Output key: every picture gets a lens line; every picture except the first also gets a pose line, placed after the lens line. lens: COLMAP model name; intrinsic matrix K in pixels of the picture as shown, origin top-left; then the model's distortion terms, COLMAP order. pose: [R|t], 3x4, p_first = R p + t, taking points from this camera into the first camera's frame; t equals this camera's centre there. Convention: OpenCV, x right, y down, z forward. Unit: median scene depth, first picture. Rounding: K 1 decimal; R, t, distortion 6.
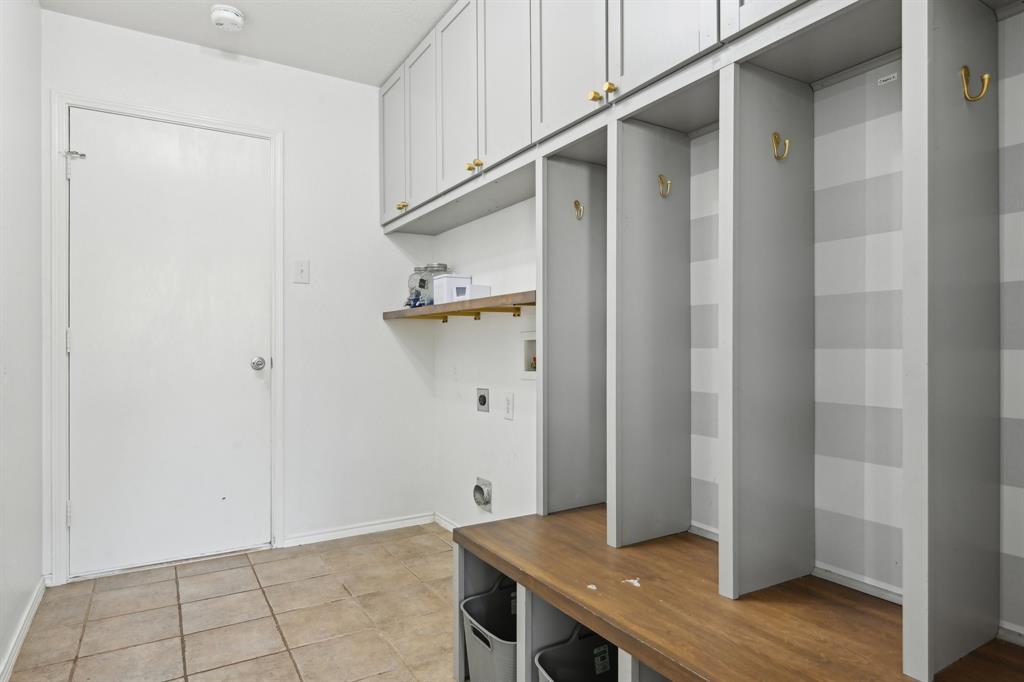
lens RADIAL K [[596.3, 0, 517.2], [0, 596.3, 340.1], [0, 0, 1]] dist [0.008885, -0.006284]
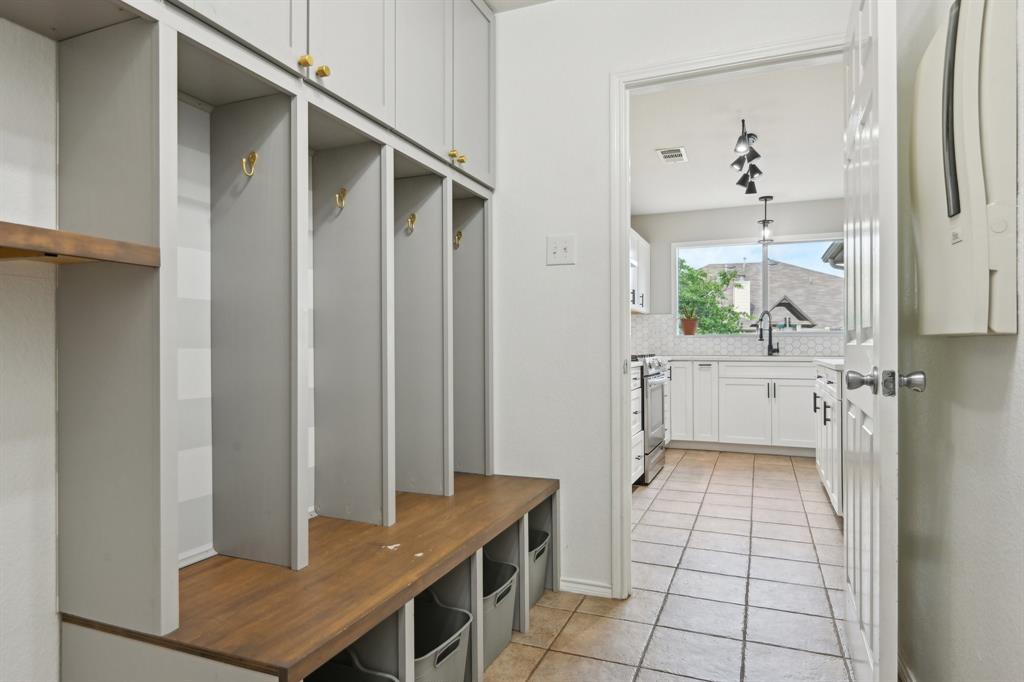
lens RADIAL K [[596.3, 0, 513.1], [0, 596.3, 341.6], [0, 0, 1]] dist [0.008885, -0.006284]
pose [[-0.588027, 0.002817, 0.808837, -0.890896], [-0.010543, 0.999882, -0.011148, 0.009076], [-0.808773, -0.015083, -0.587928, 1.488177]]
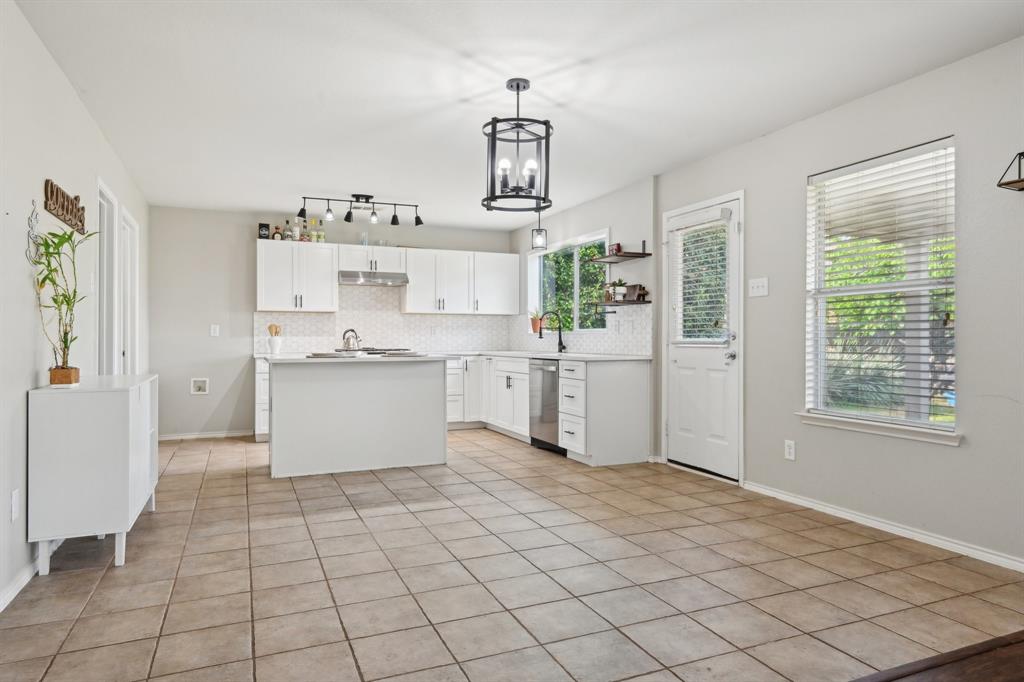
lens RADIAL K [[630.4, 0, 523.8], [0, 630.4, 335.9], [0, 0, 1]] dist [0.003713, -0.000528]
pose [[0.129446, 0.002377, 0.991584, -3.340611], [-0.009849, 0.999951, -0.001112, -0.072420], [-0.991538, -0.009622, 0.129463, -2.798126]]
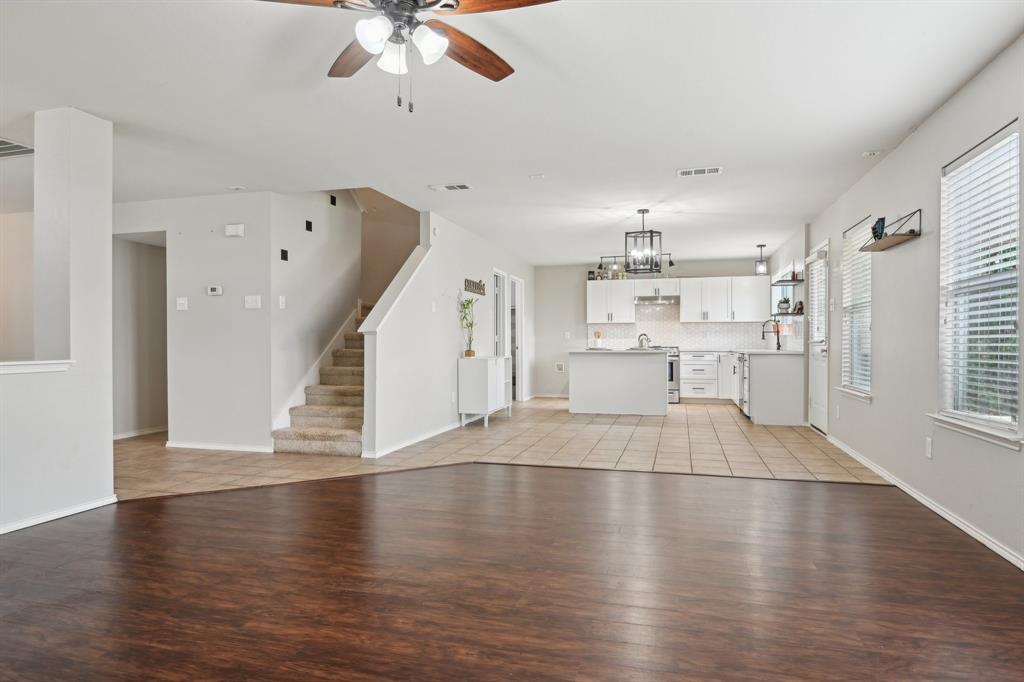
lens RADIAL K [[612.4, 0, 516.1], [0, 612.4, 343.9], [0, 0, 1]] dist [-0.005143, -0.000385]
pose [[0.727485, -0.005639, 0.686100, -4.839273], [-0.004088, 0.999913, 0.012553, -0.083878], [-0.686111, -0.011937, 0.727399, -5.183638]]
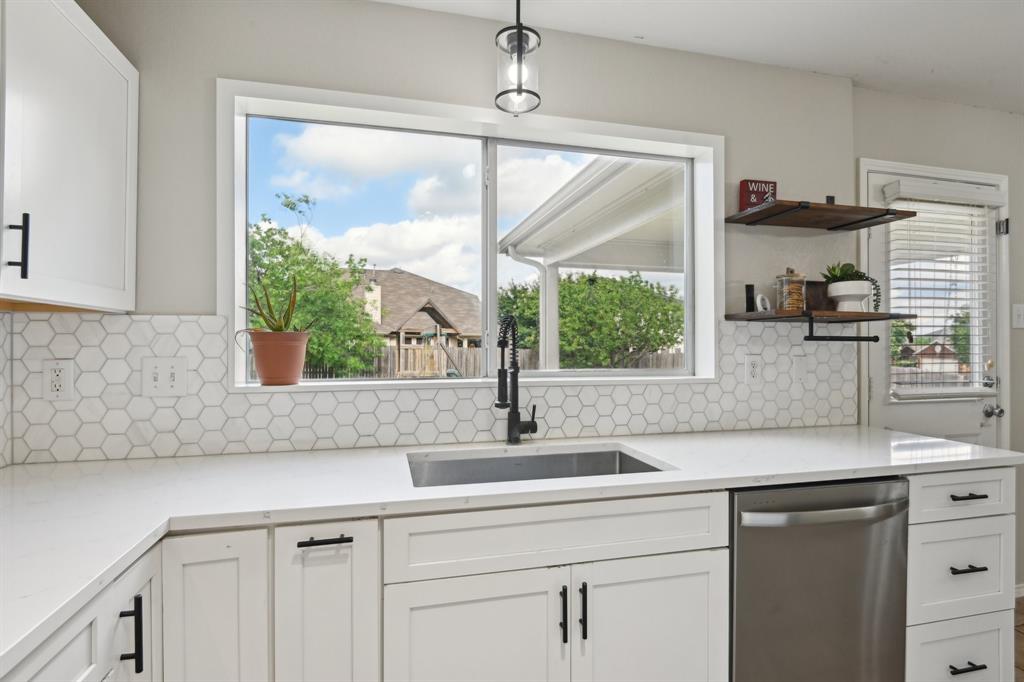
lens RADIAL K [[527.8, 0, 518.3], [0, 527.8, 342.7], [0, 0, 1]] dist [0.003181, -0.006635]
pose [[-0.955661, -0.001711, 0.294463, 1.047151], [-0.006272, 0.999875, -0.014547, -0.188997], [-0.294401, -0.015749, -0.955552, -1.187074]]
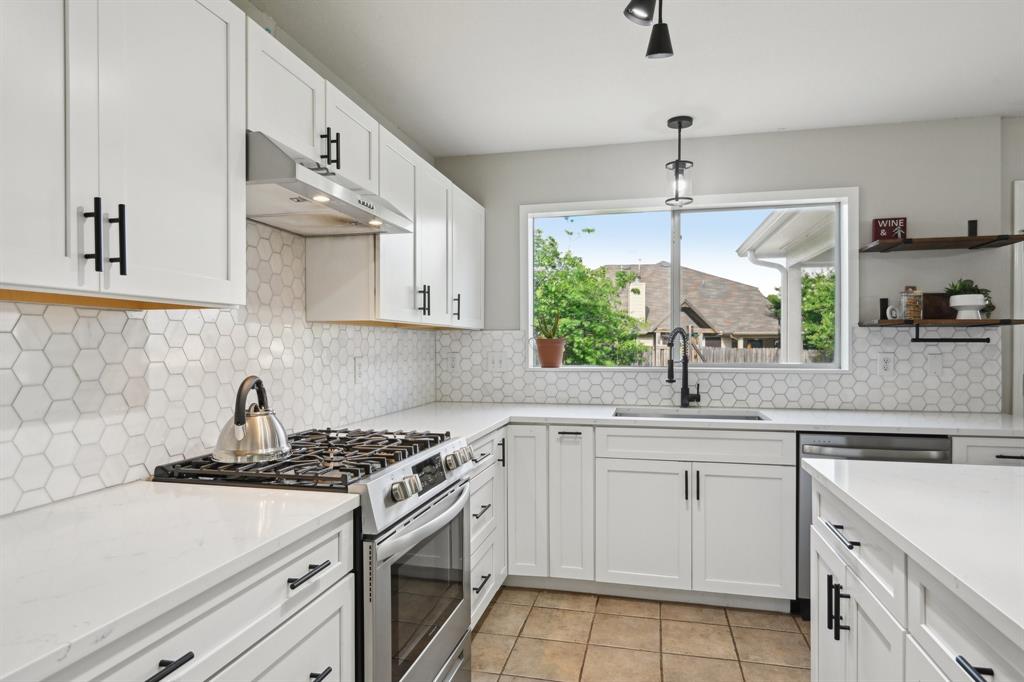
lens RADIAL K [[596.3, 0, 514.5], [0, 596.3, 348.6], [0, 0, 1]] dist [0.008885, -0.006284]
pose [[-0.711809, -0.005867, 0.702348, 0.260470], [-0.009006, 0.999959, -0.000773, -0.182209], [-0.702315, -0.006876, -0.711833, -0.278699]]
